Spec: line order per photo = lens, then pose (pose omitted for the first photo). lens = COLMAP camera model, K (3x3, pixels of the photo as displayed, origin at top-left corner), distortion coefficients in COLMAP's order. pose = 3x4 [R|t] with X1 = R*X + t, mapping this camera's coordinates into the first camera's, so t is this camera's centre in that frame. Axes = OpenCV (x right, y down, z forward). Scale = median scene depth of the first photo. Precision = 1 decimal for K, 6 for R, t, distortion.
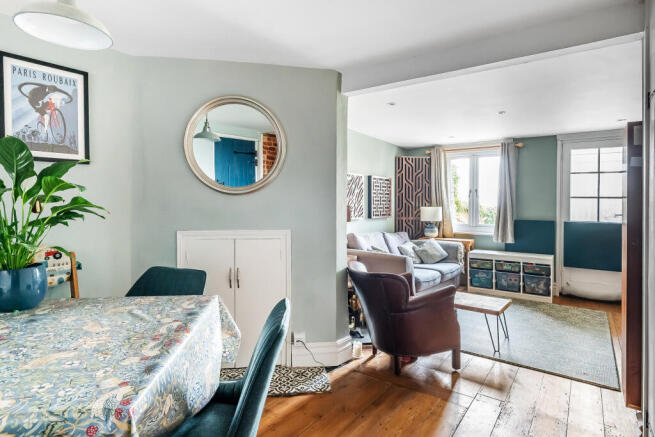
lens RADIAL K [[353.4, 0, 327.1], [0, 353.4, 213.2], [0, 0, 1]] dist [-0.006087, 0.000035]
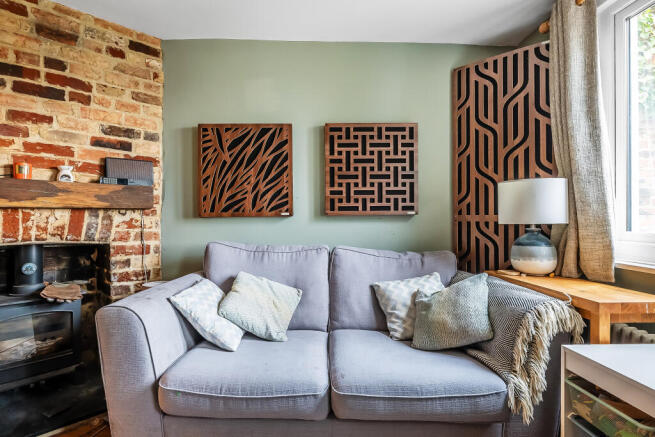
lens RADIAL K [[352.8, 0, 327.6], [0, 352.8, 218.8], [0, 0, 1]] dist [-0.006972, -0.000923]
pose [[0.613957, -0.012604, -0.789239, 0.494531], [-0.009226, 0.999690, -0.023142, 0.029949], [0.789286, 0.021490, 0.613650, 0.724449]]
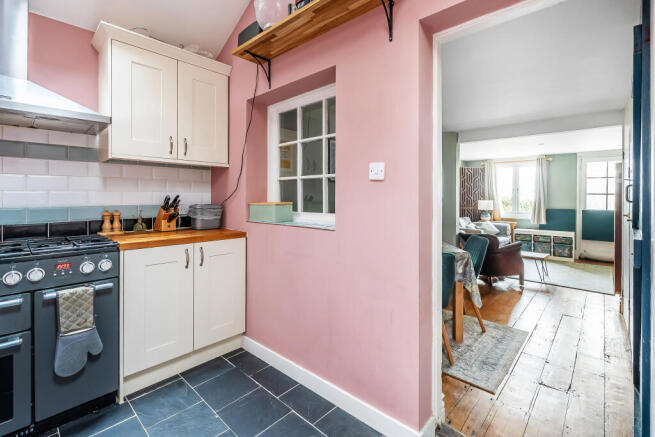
lens RADIAL K [[295.8, 0, 330.8], [0, 295.8, 205.0], [0, 0, 1]] dist [0.000021, 0.000155]
pose [[0.993917, -0.002031, -0.110112, -0.248472], [0.002140, 0.999997, 0.000879, -0.000947], [0.110110, -0.001109, 0.993919, -0.363981]]
